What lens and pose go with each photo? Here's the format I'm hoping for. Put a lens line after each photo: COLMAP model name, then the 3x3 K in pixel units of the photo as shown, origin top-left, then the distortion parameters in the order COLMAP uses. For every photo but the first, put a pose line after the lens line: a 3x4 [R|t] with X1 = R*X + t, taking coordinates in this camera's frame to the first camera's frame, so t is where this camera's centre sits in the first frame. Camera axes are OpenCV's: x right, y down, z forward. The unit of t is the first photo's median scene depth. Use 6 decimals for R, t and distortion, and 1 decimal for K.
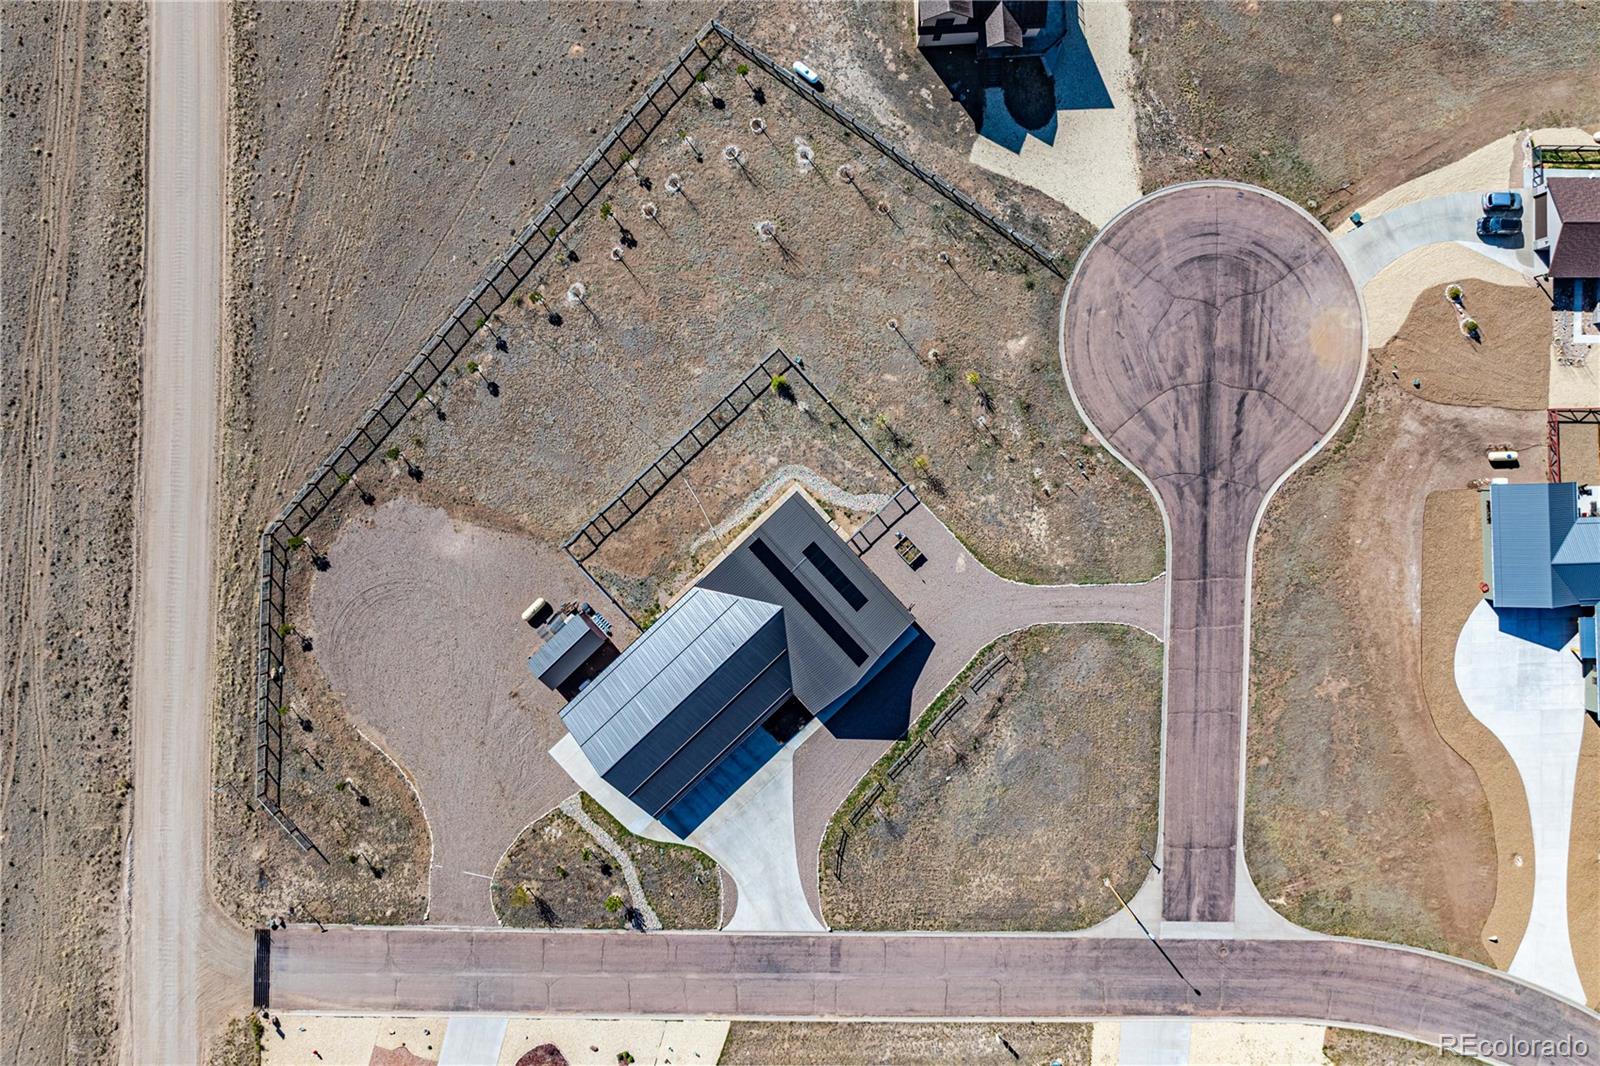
lens RADIAL K [[1114.7, 0, 798.8], [0, 1114.7, 559.1], [0, 0, 1]] dist [-0.035973, 0.028760]
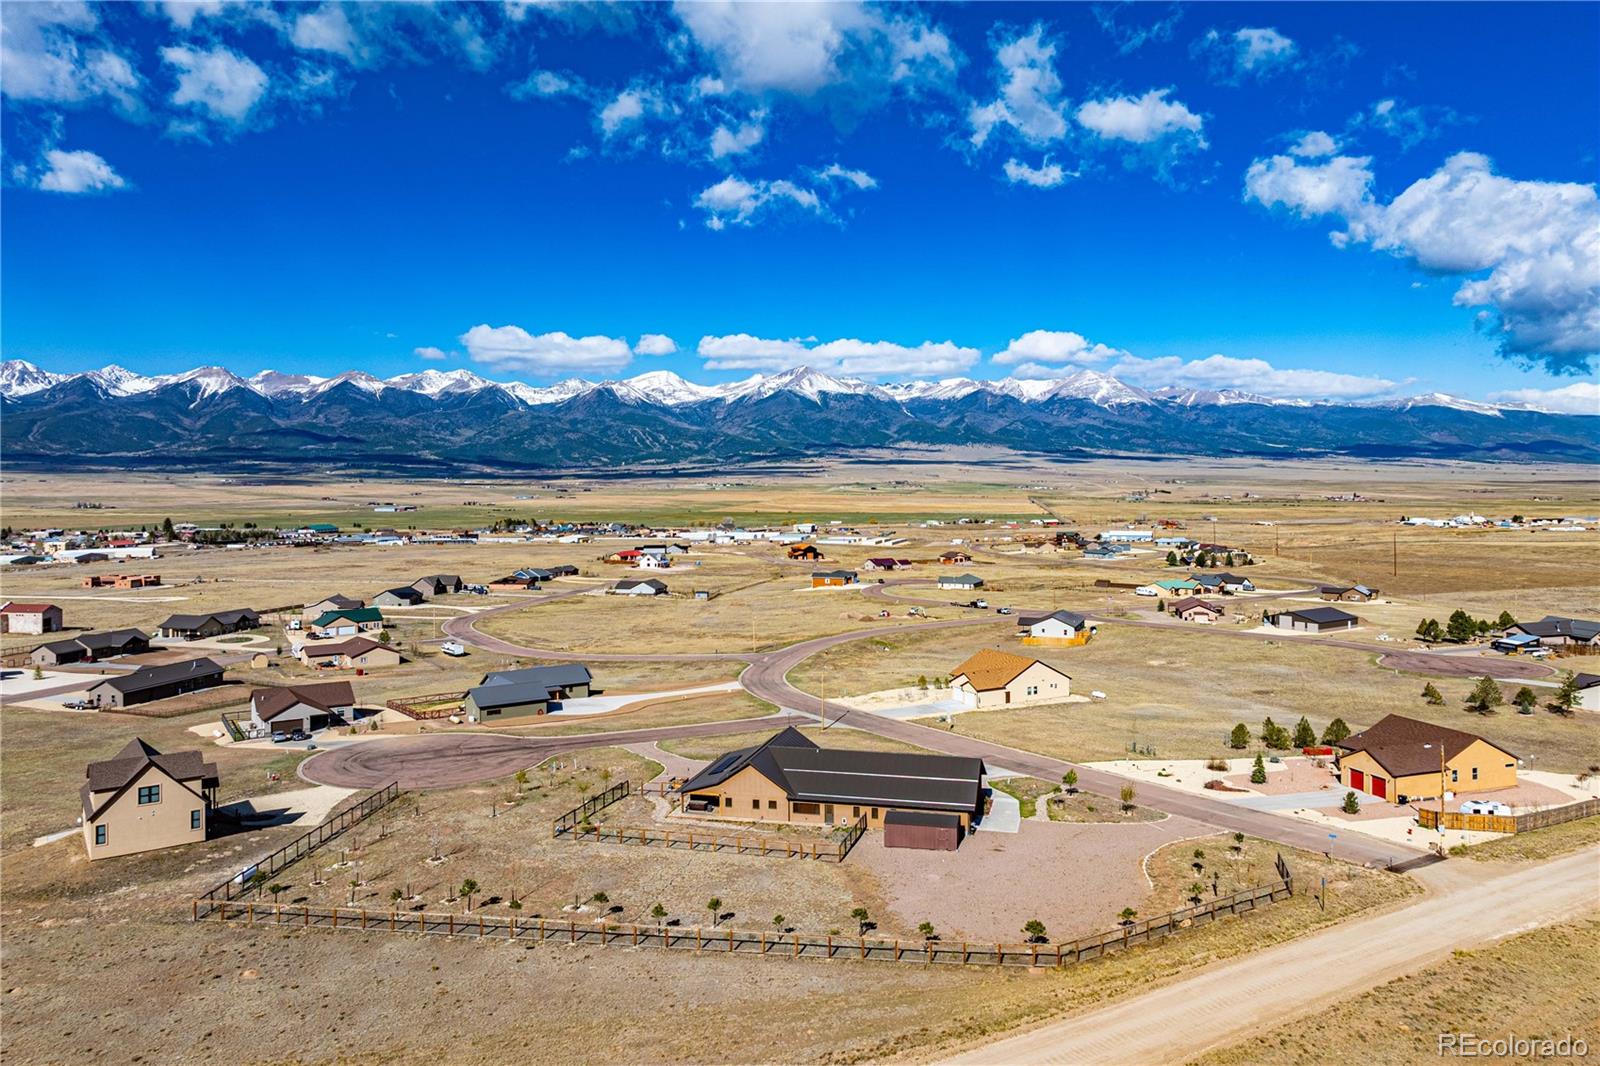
lens RADIAL K [[1114.7, 0, 798.8], [0, 1114.7, 559.1], [0, 0, 1]] dist [-0.035973, 0.028760]
pose [[-0.536159, -0.053654, 0.842410, -0.961111], [0.844094, -0.041434, 0.534592, -0.525603], [0.006221, 0.997700, 0.067504, 0.686287]]
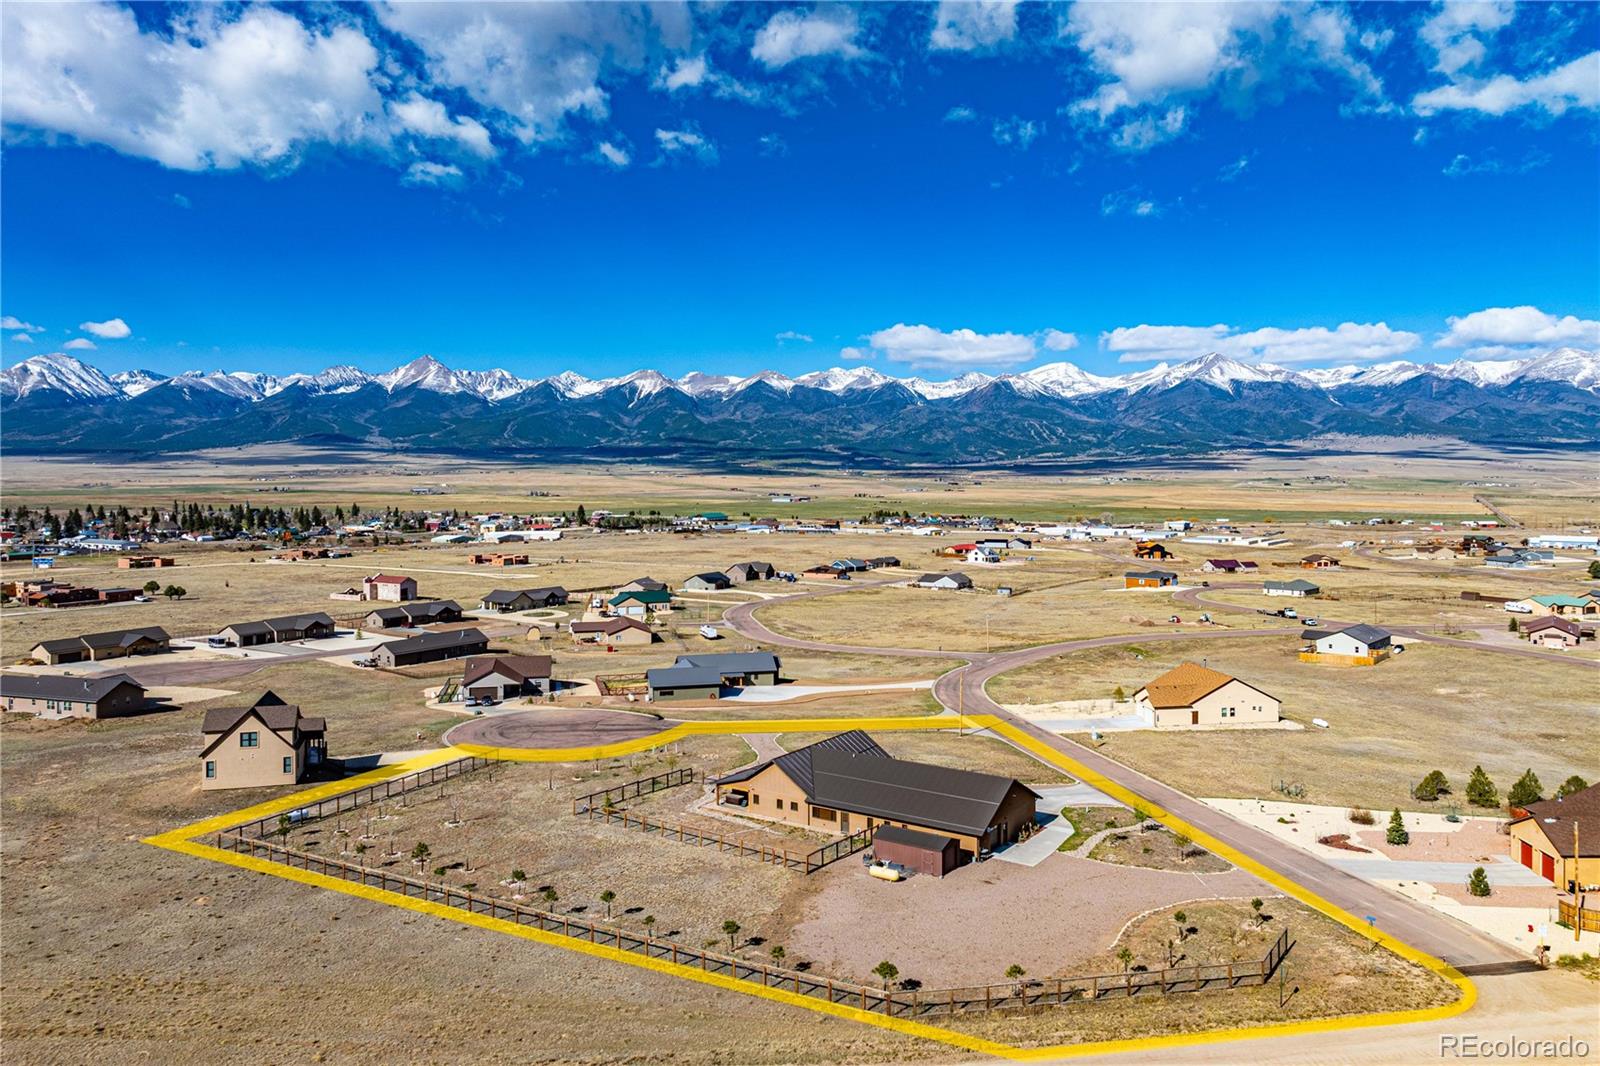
lens RADIAL K [[1114.7, 0, 798.8], [0, 1114.7, 559.1], [0, 0, 1]] dist [-0.035973, 0.028760]
pose [[-0.211007, -0.070011, 0.974974, -1.052253], [0.977484, -0.016398, 0.210373, -0.199727], [0.001259, 0.997411, 0.071894, 0.689917]]
